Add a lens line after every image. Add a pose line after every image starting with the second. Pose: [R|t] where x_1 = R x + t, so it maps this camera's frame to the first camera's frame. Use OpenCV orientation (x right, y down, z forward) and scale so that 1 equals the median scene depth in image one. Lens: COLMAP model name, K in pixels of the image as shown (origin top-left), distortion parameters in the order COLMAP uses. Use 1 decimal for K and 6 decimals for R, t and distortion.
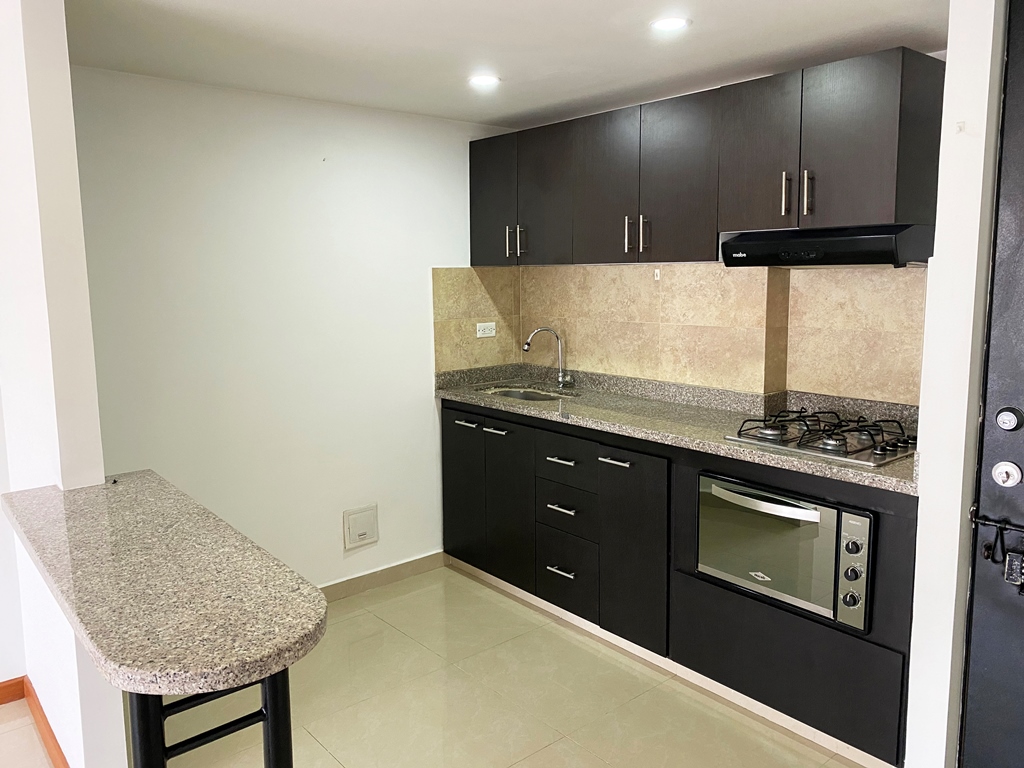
lens RADIAL K [[781.0, 0, 505.8], [0, 781.0, 376.9], [0, 0, 1]] dist [0.035507, -0.014862]
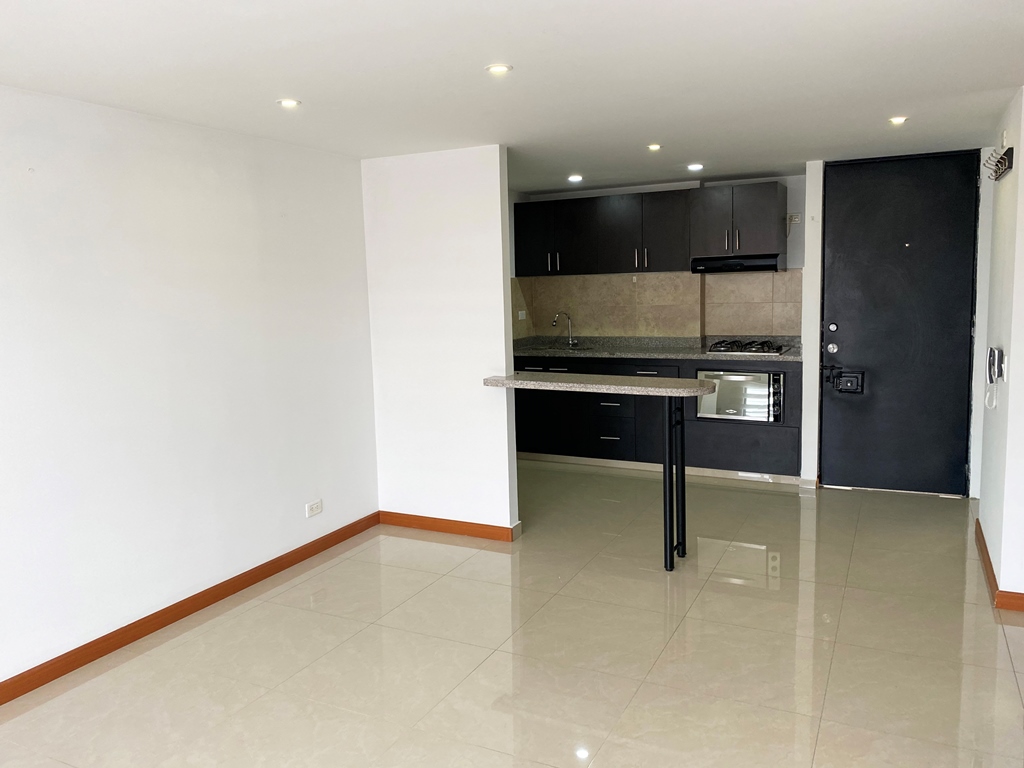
lens RADIAL K [[783.4, 0, 511.3], [0, 783.4, 377.7], [0, 0, 1]] dist [0.119857, -0.240952]
pose [[0.916965, -0.062435, 0.394053, -1.010126], [0.071385, 0.997416, -0.008080, 0.118618], [-0.392530, 0.035538, 0.919052, -0.731535]]
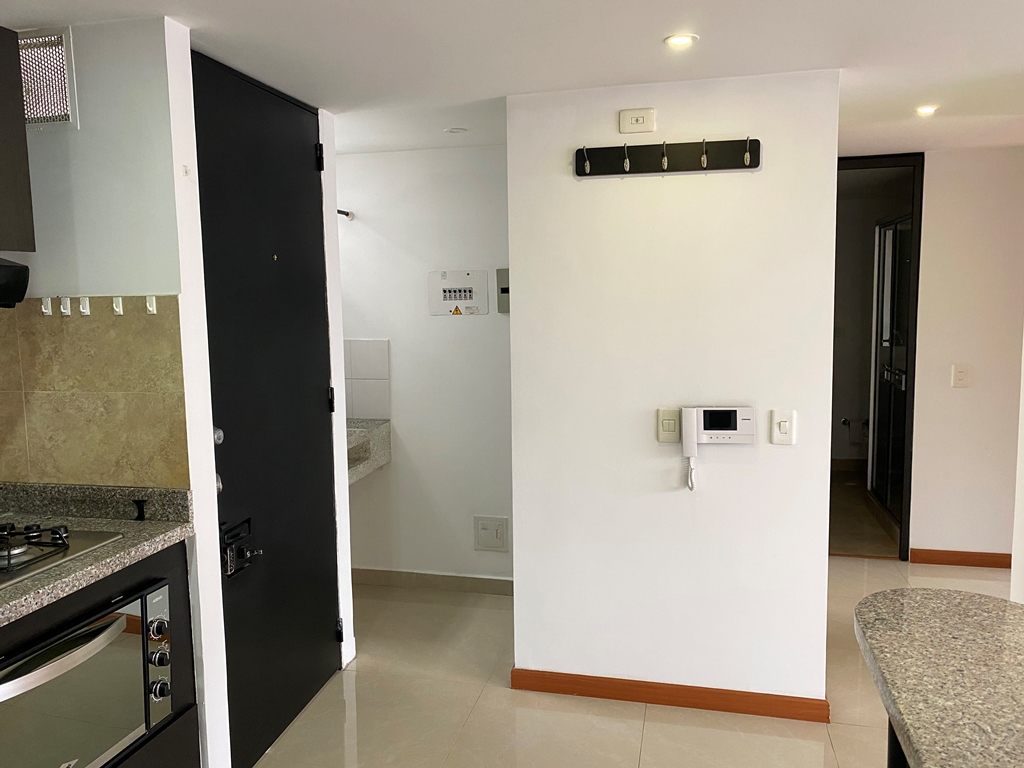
lens RADIAL K [[786.3, 0, 509.4], [0, 786.3, 372.3], [0, 0, 1]] dist [0.026242, -0.016871]
pose [[-0.593801, -0.057543, 0.802551, -0.373564], [0.132264, 0.976890, 0.167905, -0.121811], [-0.793666, 0.205851, -0.572468, 0.913161]]
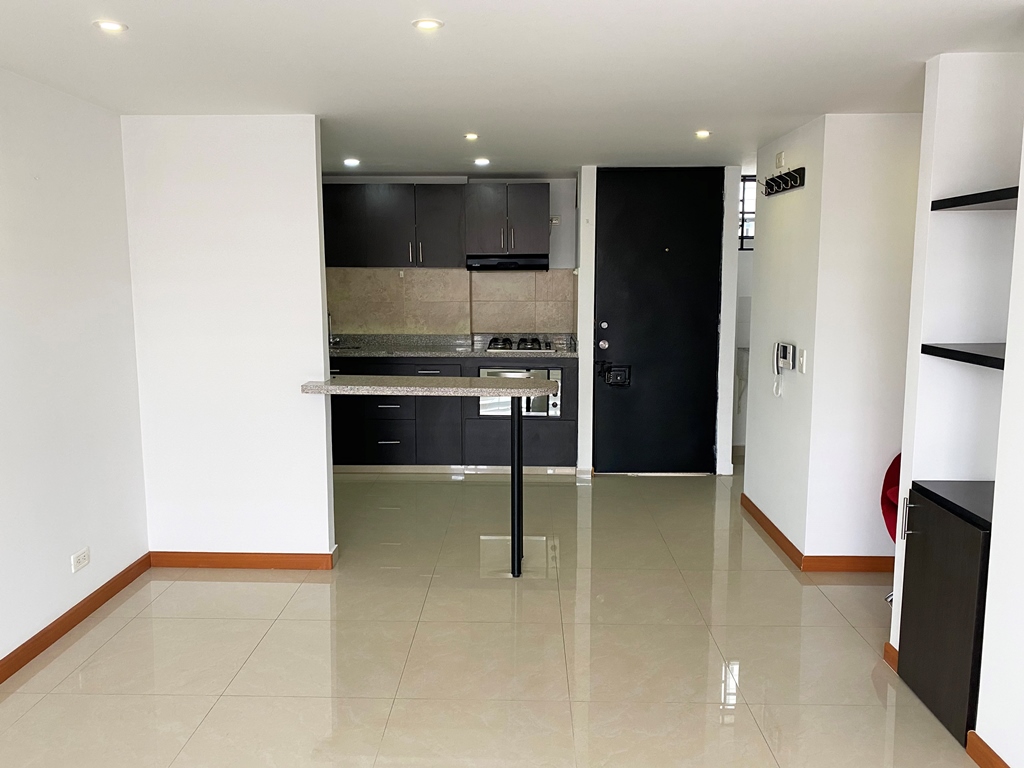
lens RADIAL K [[783.4, 0, 511.3], [0, 783.4, 377.7], [0, 0, 1]] dist [0.119857, -0.240952]
pose [[0.661625, -0.089407, 0.744486, -1.211983], [0.095600, 0.994821, 0.034510, 0.079747], [-0.743716, 0.048341, 0.666746, -0.448433]]
